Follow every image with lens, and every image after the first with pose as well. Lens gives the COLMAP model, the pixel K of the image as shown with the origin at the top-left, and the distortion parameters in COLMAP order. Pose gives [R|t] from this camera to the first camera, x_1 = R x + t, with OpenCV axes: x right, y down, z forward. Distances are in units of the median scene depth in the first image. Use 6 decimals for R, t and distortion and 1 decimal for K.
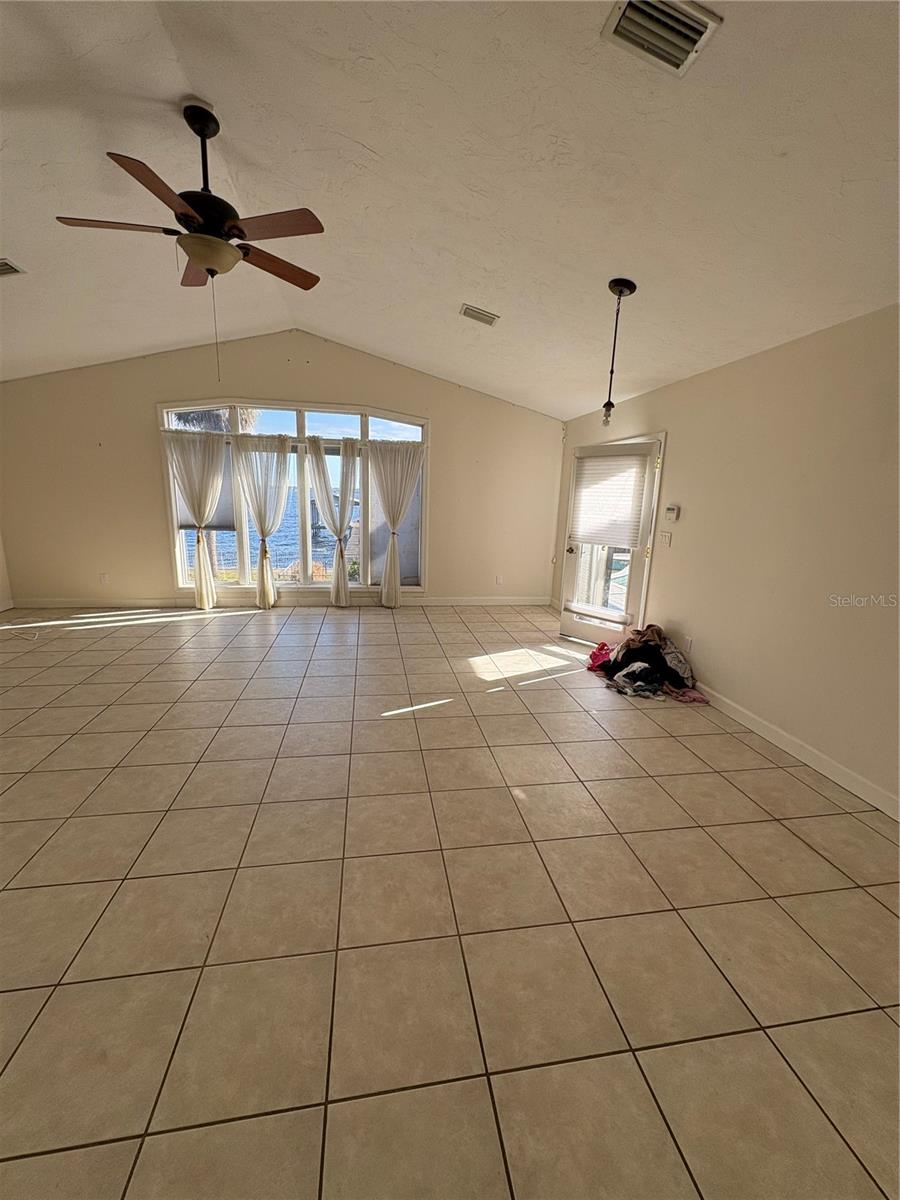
lens RADIAL K [[476.9, 0, 446.0], [0, 476.9, 598.6], [0, 0, 1]] dist [-0.000647, 0.000210]
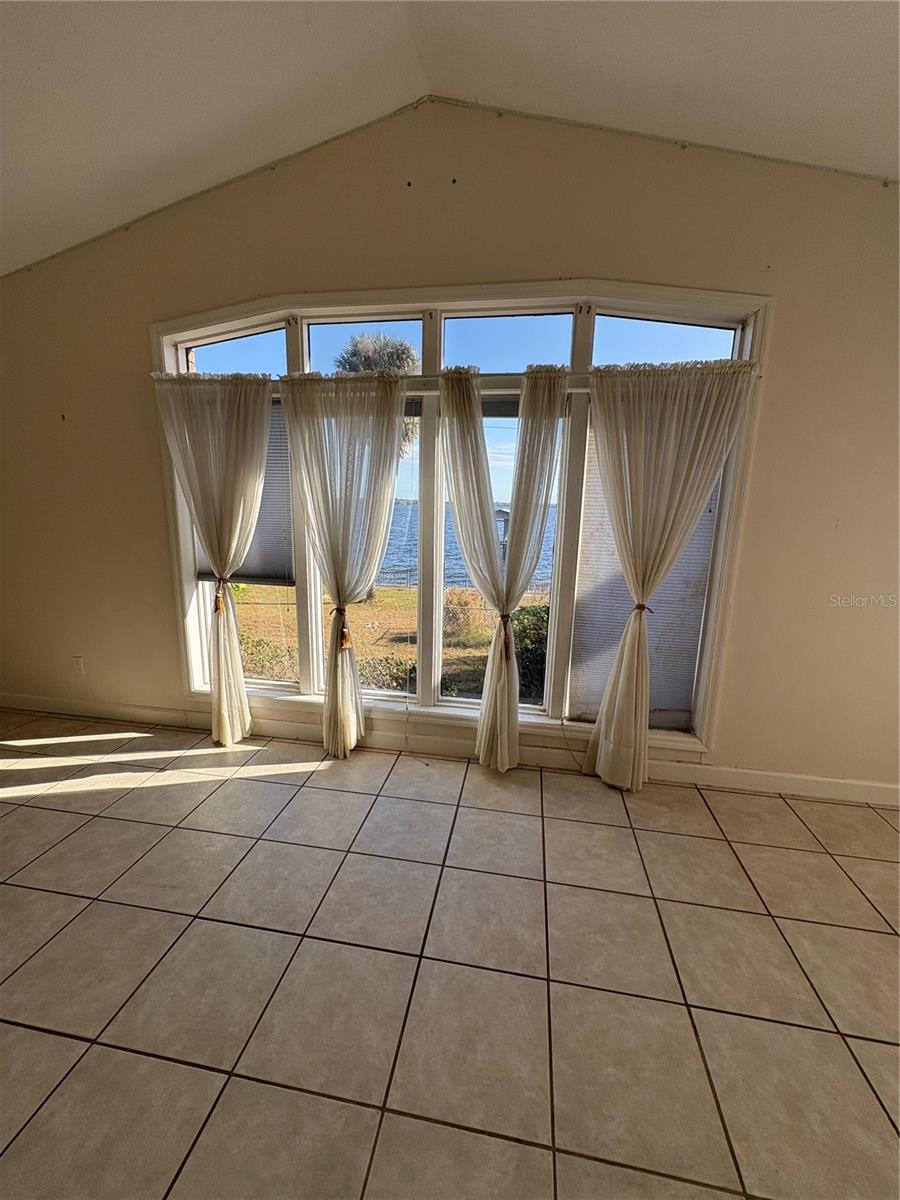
lens RADIAL K [[476.9, 0, 446.6], [0, 476.9, 600.6], [0, 0, 1]] dist [-0.000647, 0.000210]
pose [[0.943522, 0.055913, -0.326556, -0.136527], [-0.061828, 0.998057, -0.007751, -0.132211], [0.325488, 0.027503, 0.945146, 0.592632]]
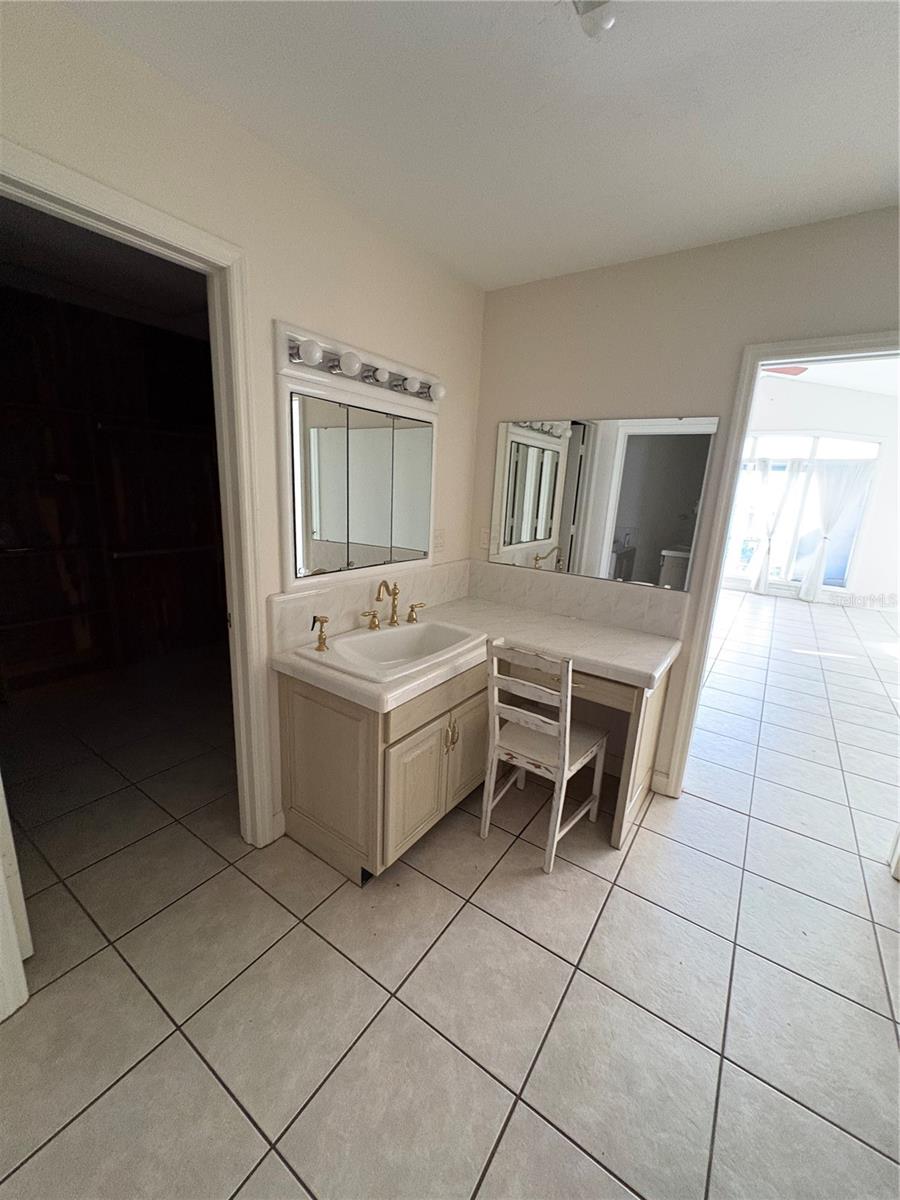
lens RADIAL K [[476.9, 0, 447.0], [0, 476.9, 605.4], [0, 0, 1]] dist [-0.000647, 0.000210]
pose [[0.719294, 0.172627, -0.672916, 0.036914], [-0.177140, 0.982192, 0.062618, 0.116081], [0.671742, 0.074159, 0.737064, -0.465251]]
